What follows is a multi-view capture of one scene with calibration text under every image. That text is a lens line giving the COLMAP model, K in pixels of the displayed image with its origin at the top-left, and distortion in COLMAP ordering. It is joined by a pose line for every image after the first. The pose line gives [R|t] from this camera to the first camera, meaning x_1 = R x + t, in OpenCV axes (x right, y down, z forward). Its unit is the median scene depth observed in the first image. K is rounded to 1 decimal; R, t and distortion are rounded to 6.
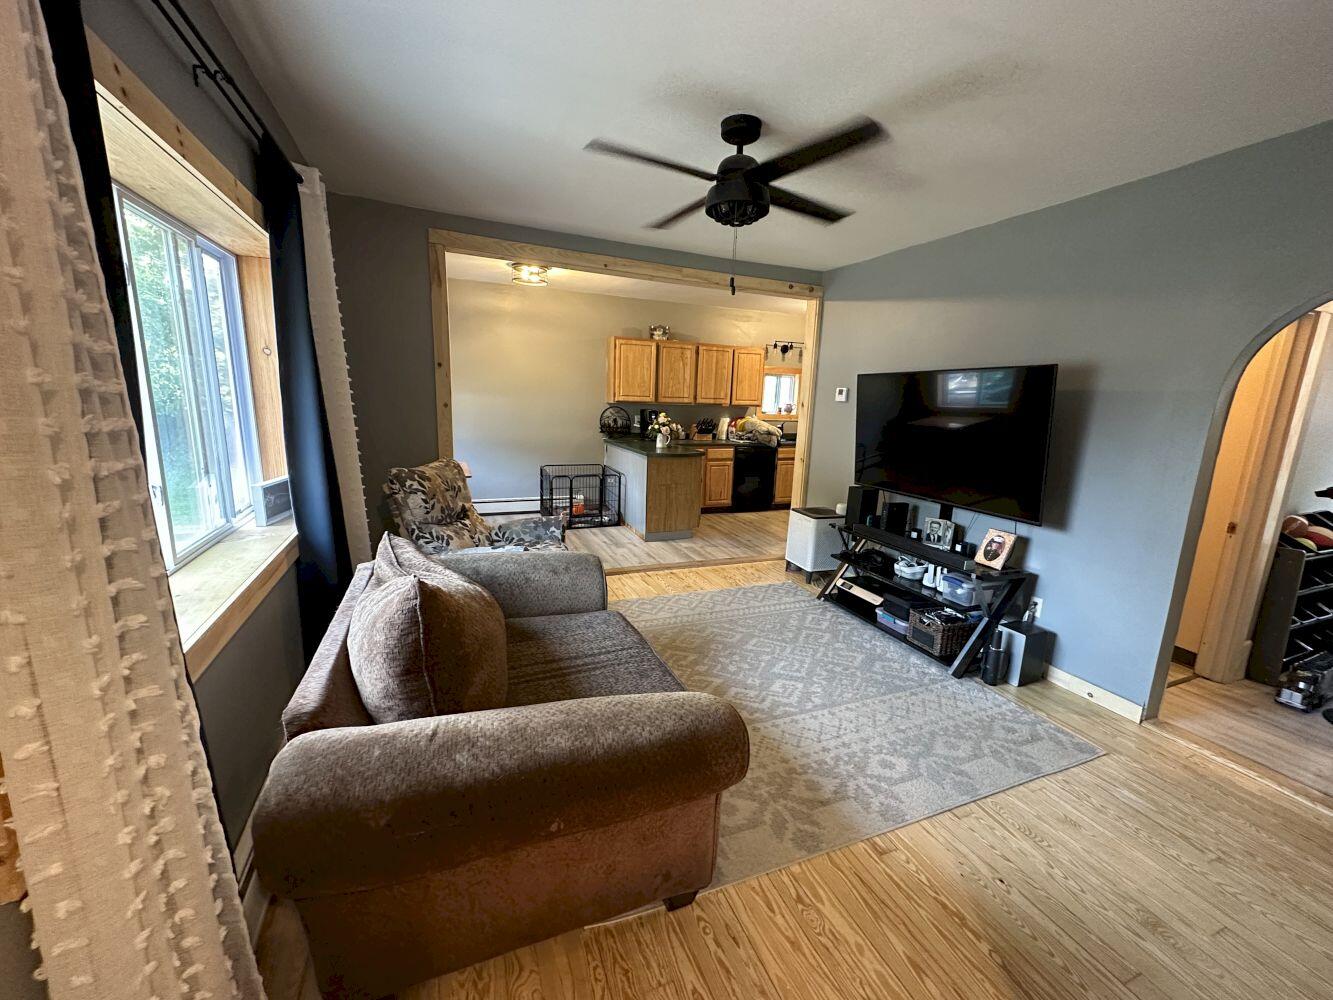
lens RADIAL K [[527.7, 0, 669.1], [0, 527.7, 493.4], [0, 0, 1]] dist [0.001719, 0.000242]
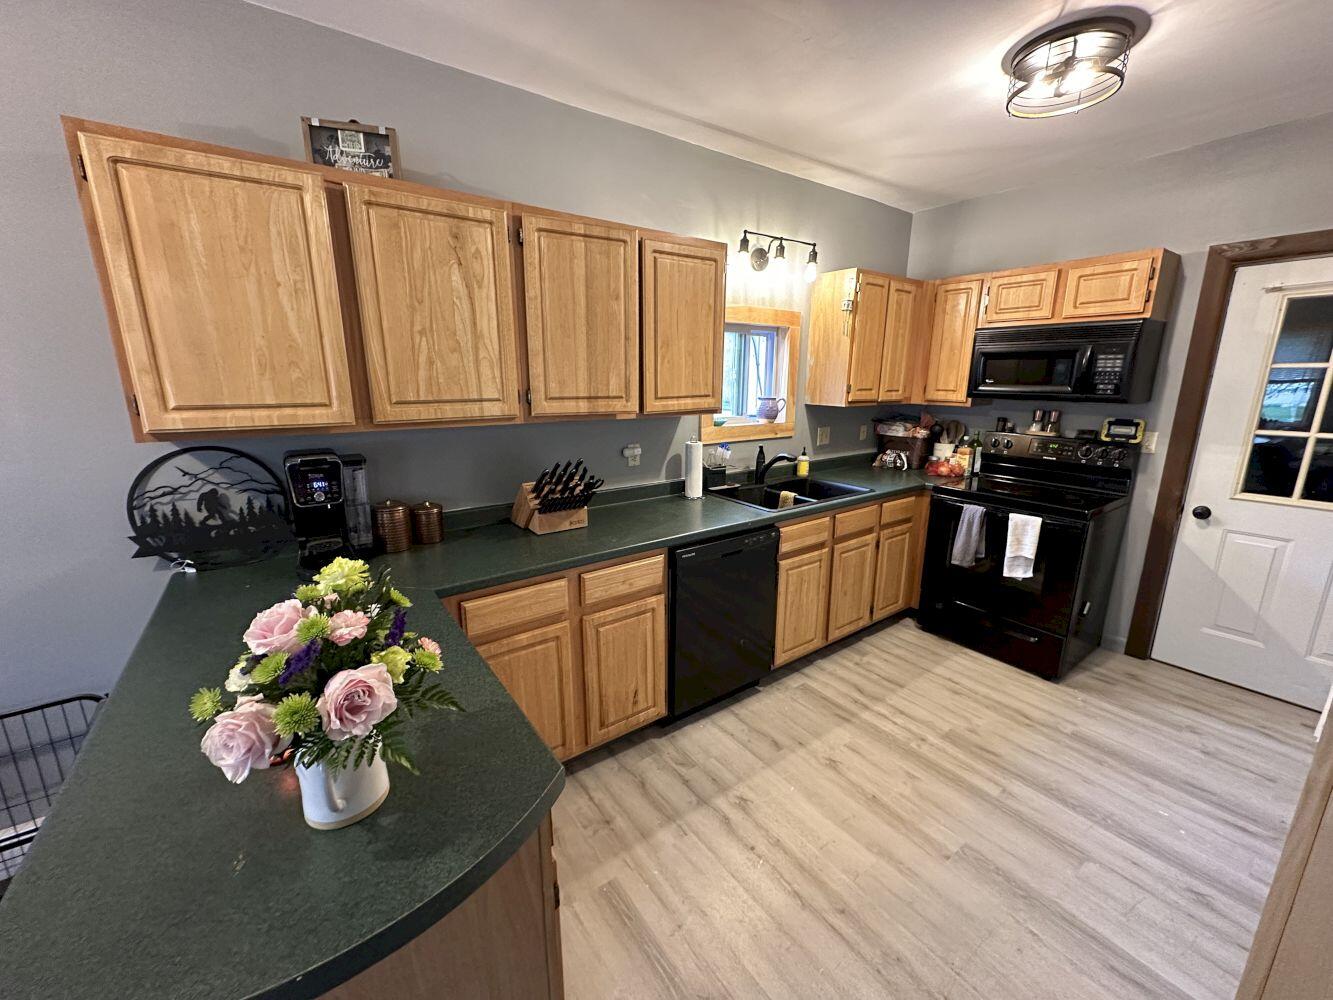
lens RADIAL K [[527.7, 0, 669.1], [0, 527.7, 493.4], [0, 0, 1]] dist [0.001719, 0.000242]
pose [[0.974911, -0.078851, 0.208163, 0.062717], [0.071582, 0.996540, 0.042236, -0.135080], [-0.210773, -0.026276, 0.977182, 0.692586]]
